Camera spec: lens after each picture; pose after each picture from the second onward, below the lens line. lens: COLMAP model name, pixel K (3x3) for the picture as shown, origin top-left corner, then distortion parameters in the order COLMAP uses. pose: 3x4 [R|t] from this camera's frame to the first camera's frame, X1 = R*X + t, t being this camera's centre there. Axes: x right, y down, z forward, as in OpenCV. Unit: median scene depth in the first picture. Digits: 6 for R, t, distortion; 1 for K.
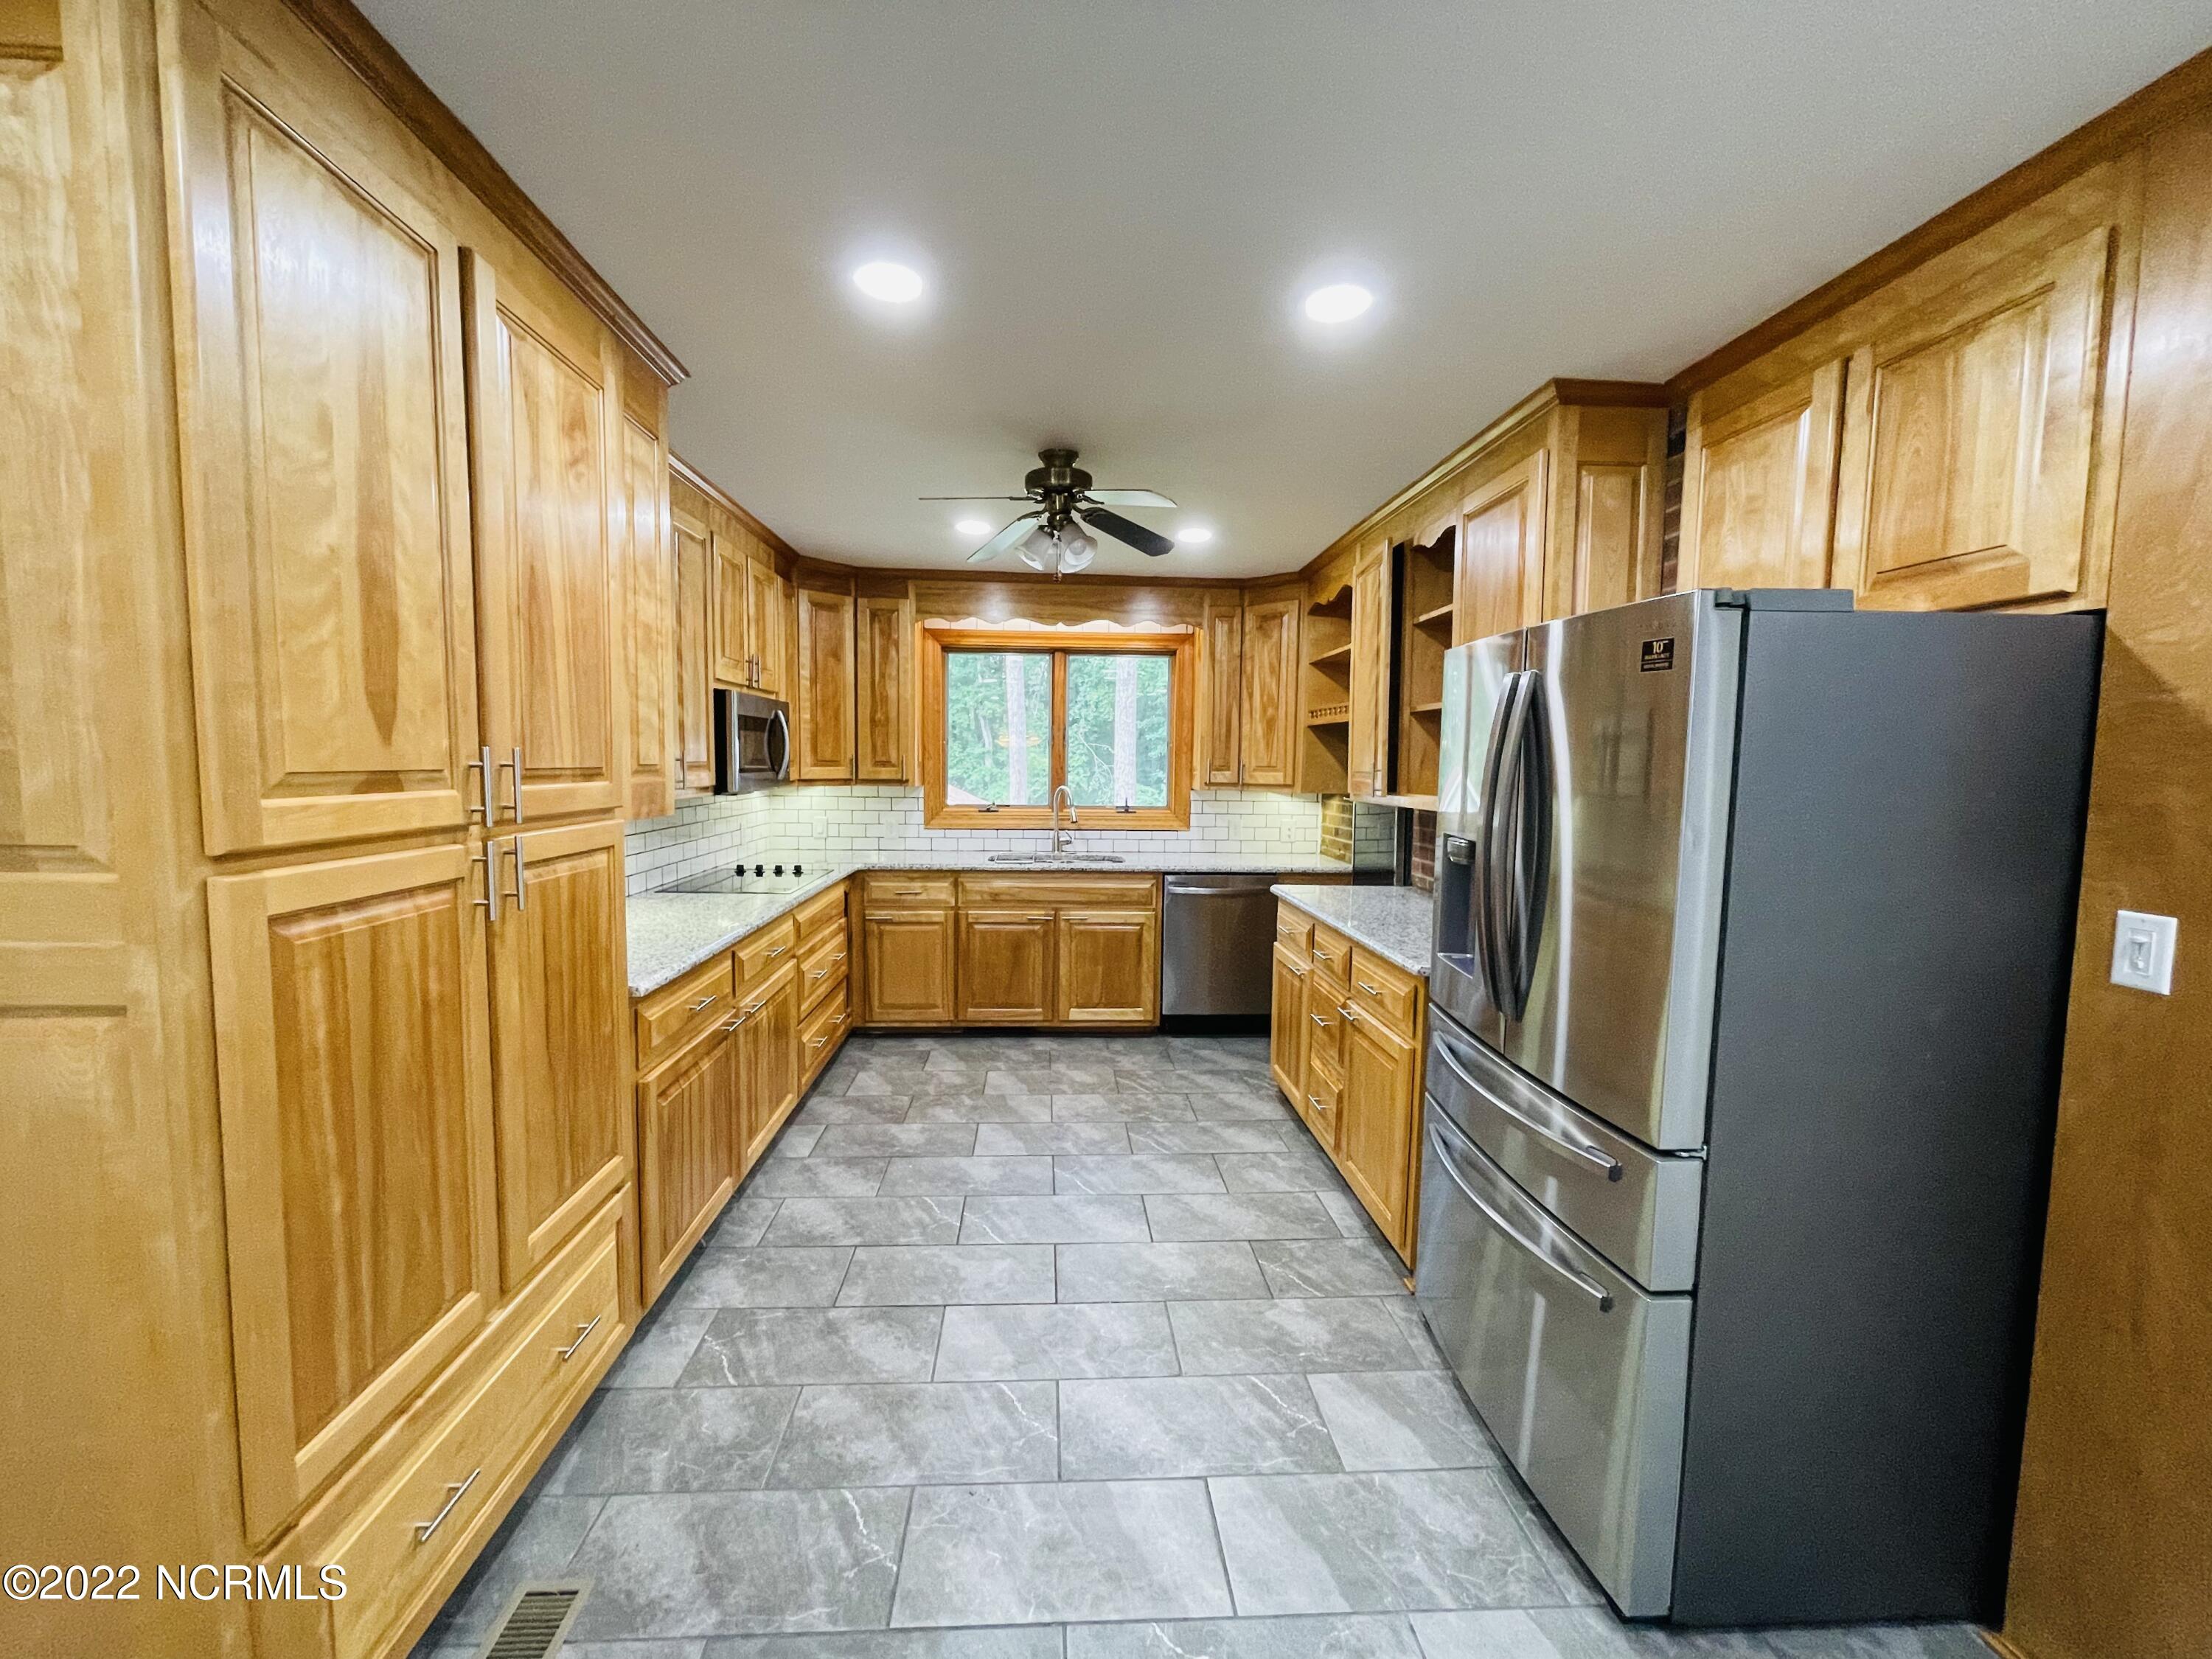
lens RADIAL K [[896.1, 0, 1092.5], [0, 896.1, 821.8], [0, 0, 1]] dist [0.000890, -0.000323]
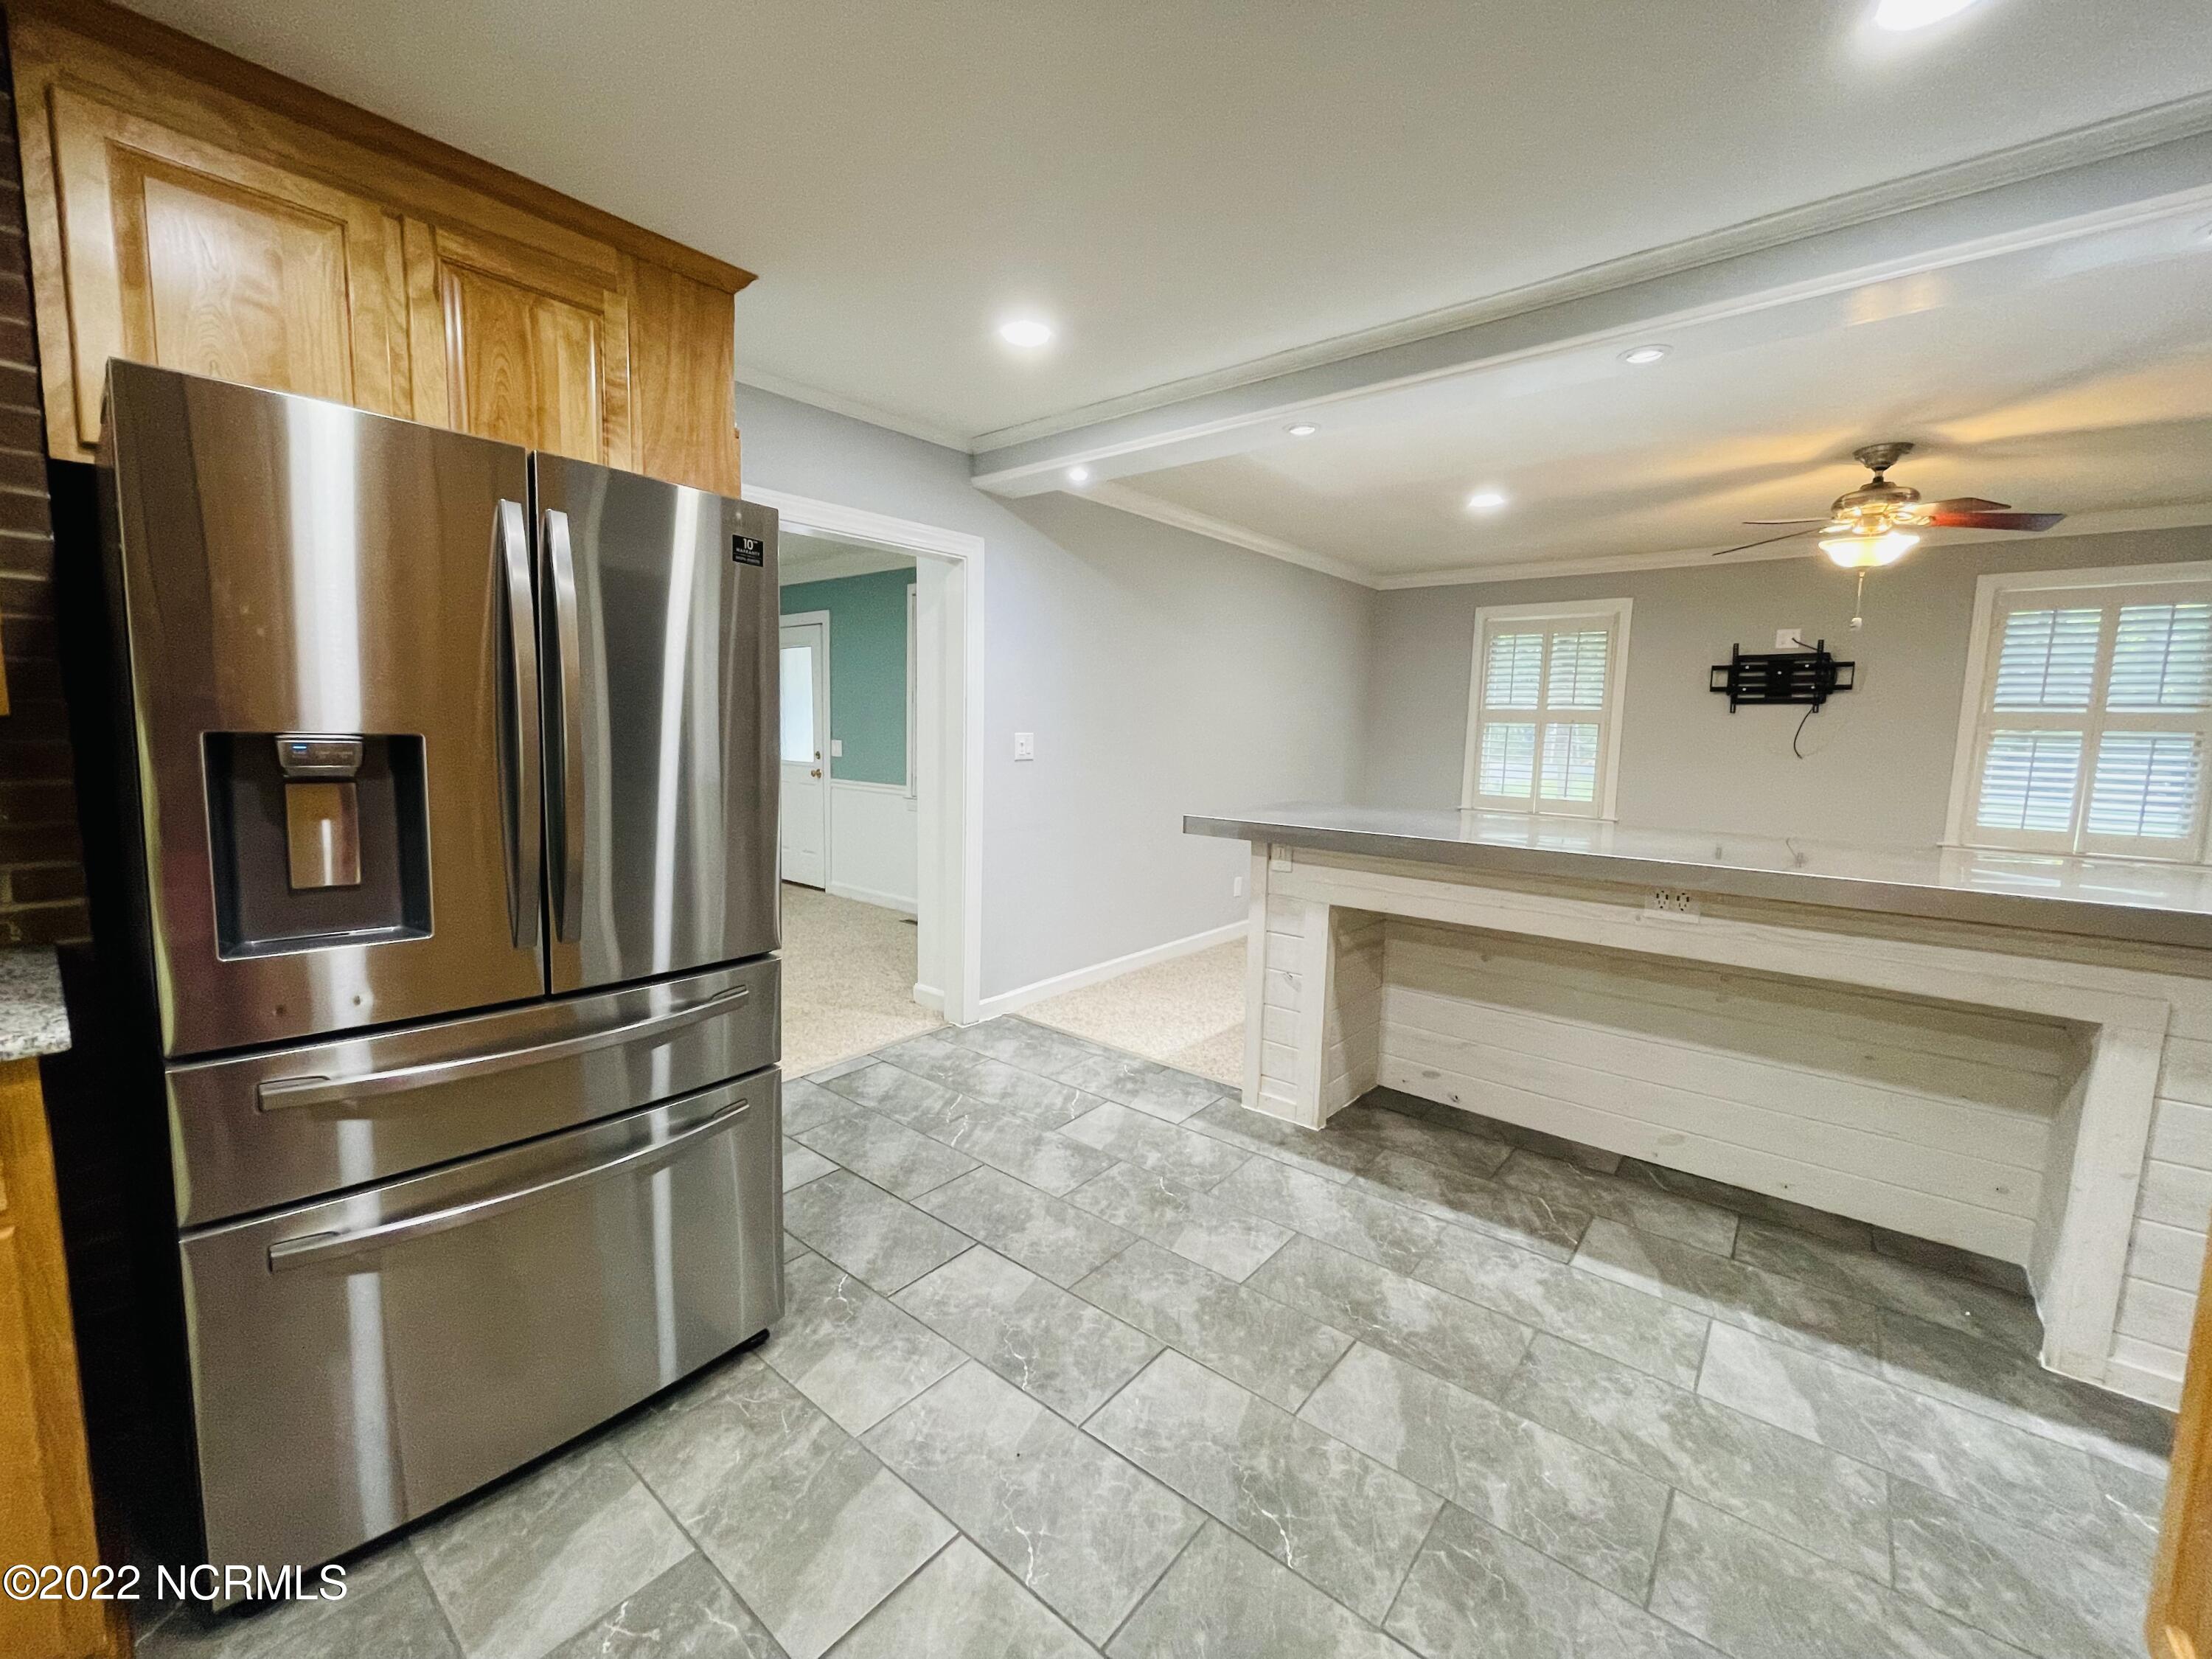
lens RADIAL K [[896.1, 0, 1092.5], [0, 896.1, 821.8], [0, 0, 1]] dist [0.000890, -0.000323]
pose [[-0.730117, -0.106897, 0.674909, -0.394339], [0.020231, 0.983873, 0.177719, -0.024311], [-0.683022, 0.143409, -0.716180, 1.146298]]
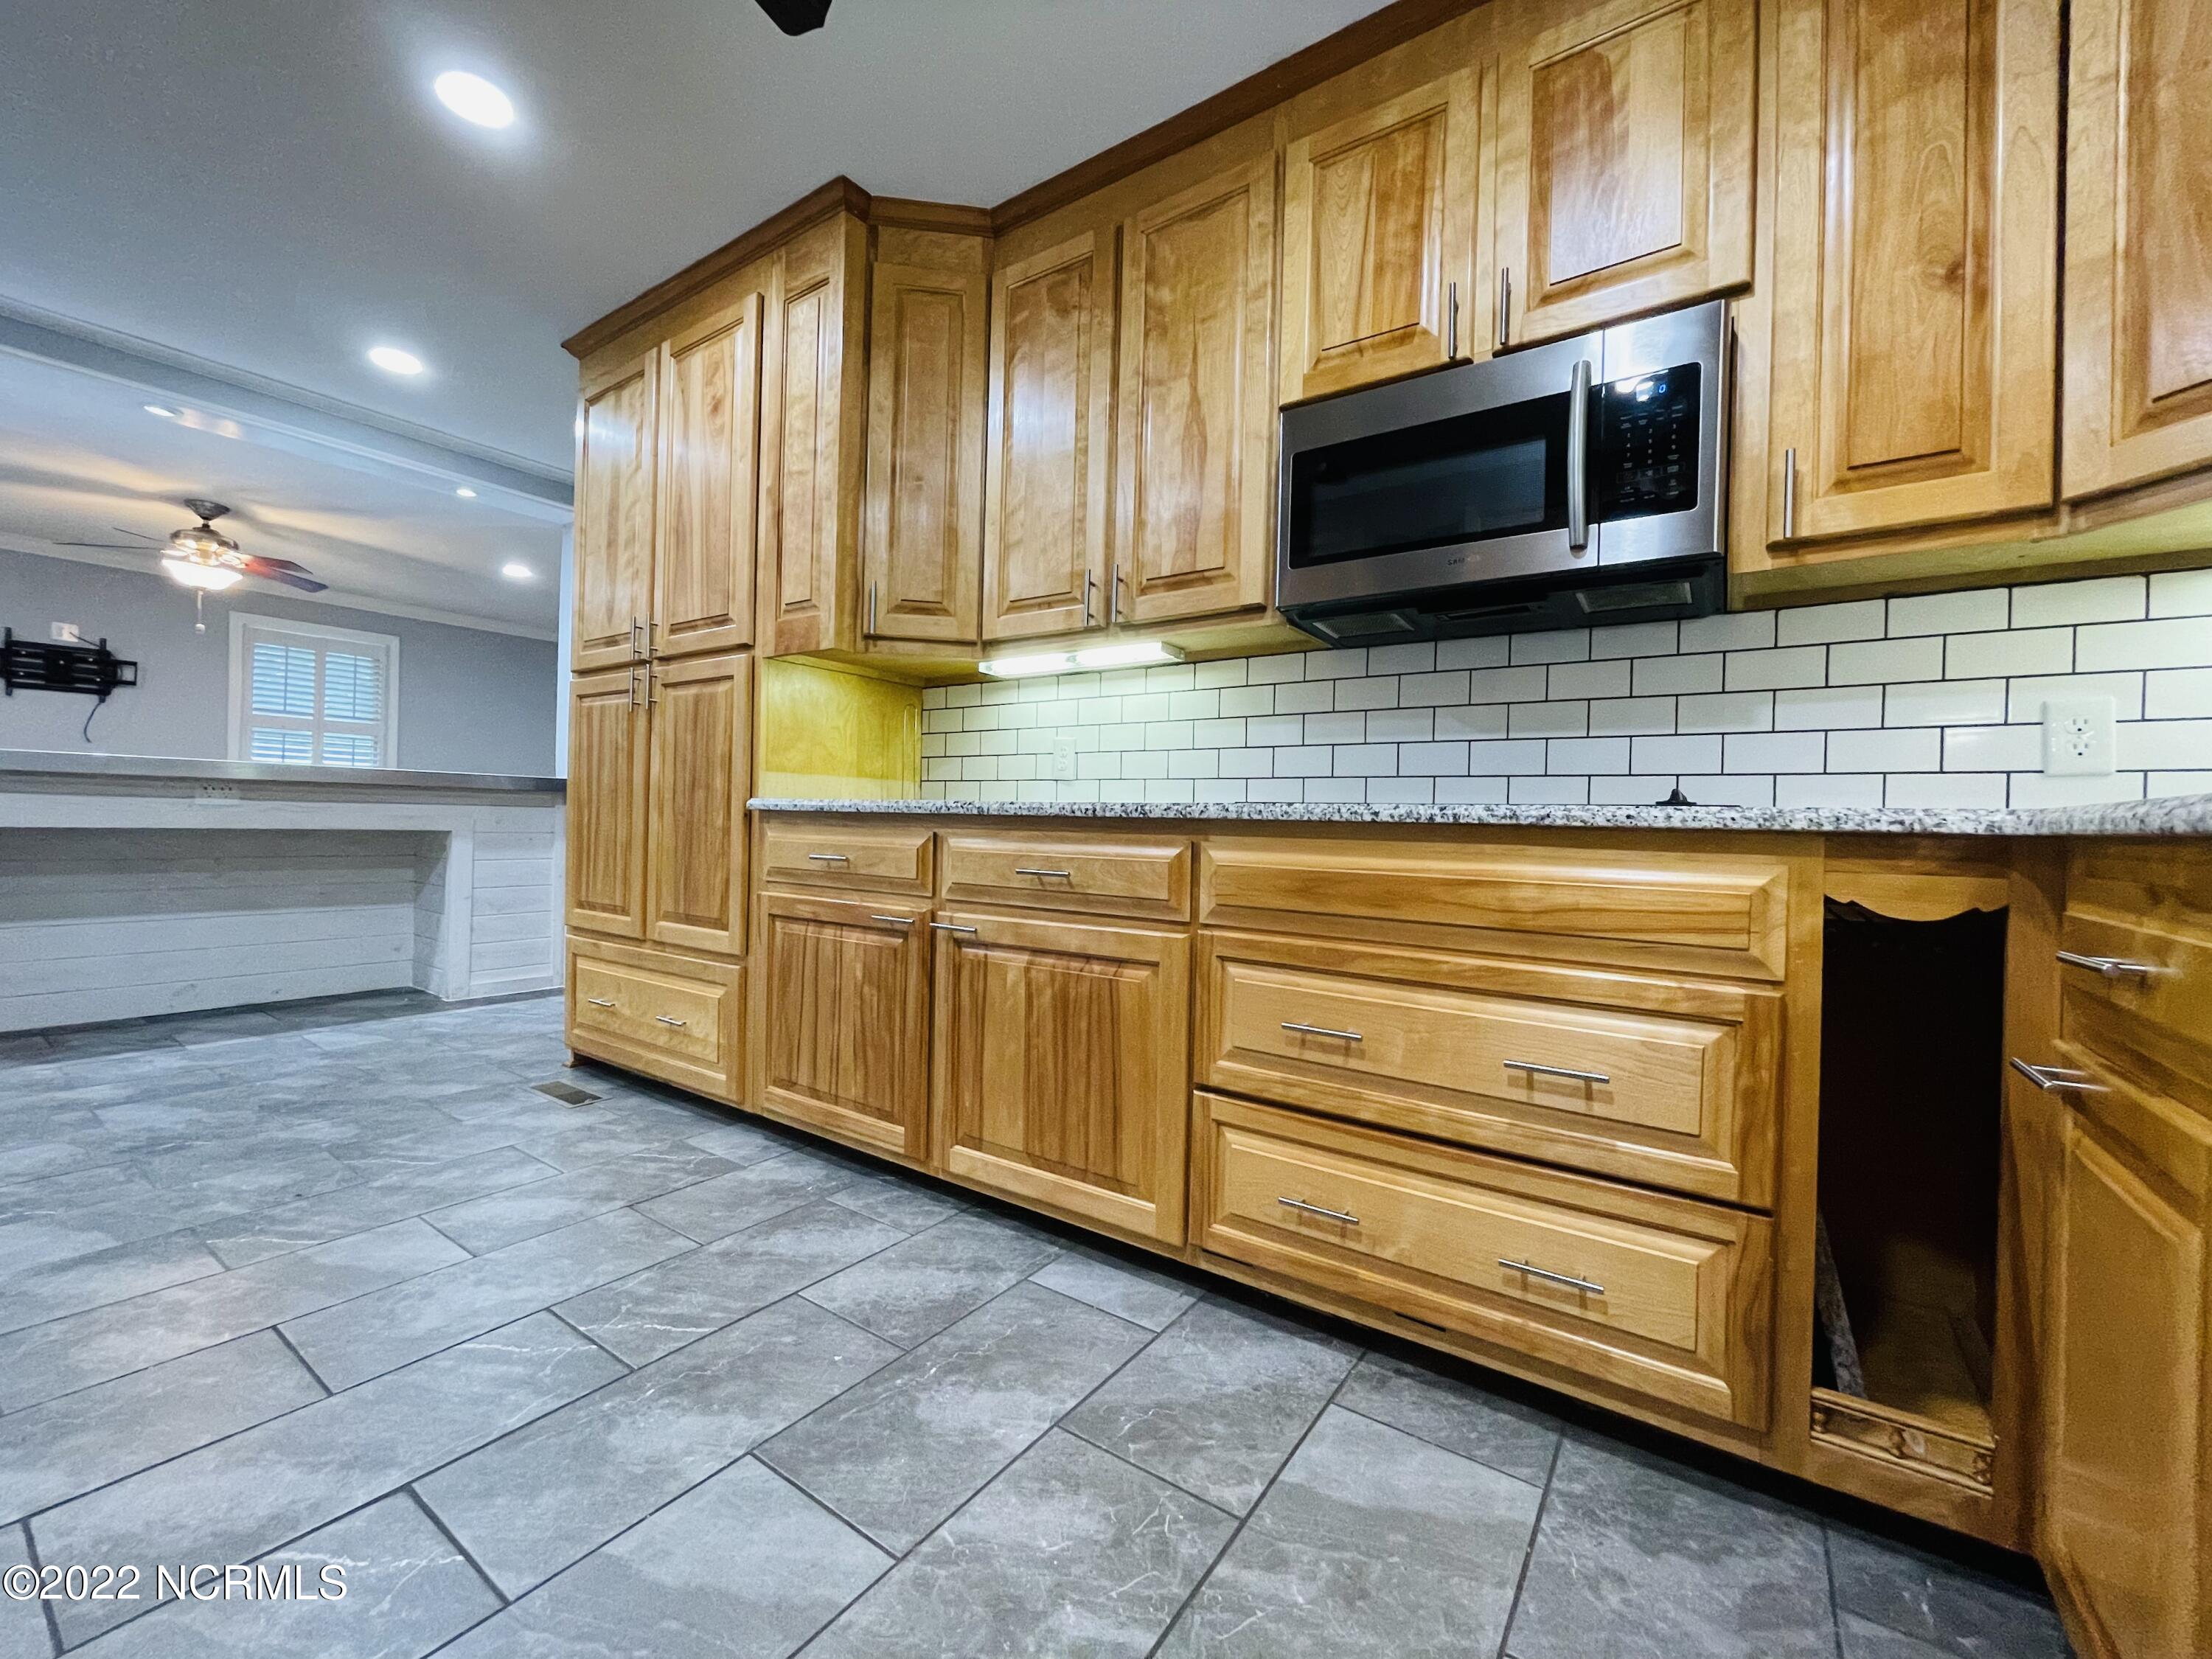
lens RADIAL K [[896.1, 0, 1092.5], [0, 896.1, 821.8], [0, 0, 1]] dist [0.000890, -0.000323]
pose [[-0.612530, -0.035963, -0.789629, 0.137670], [-0.097775, 0.994740, 0.030541, 0.137291], [0.784377, 0.095913, -0.612824, 2.127867]]
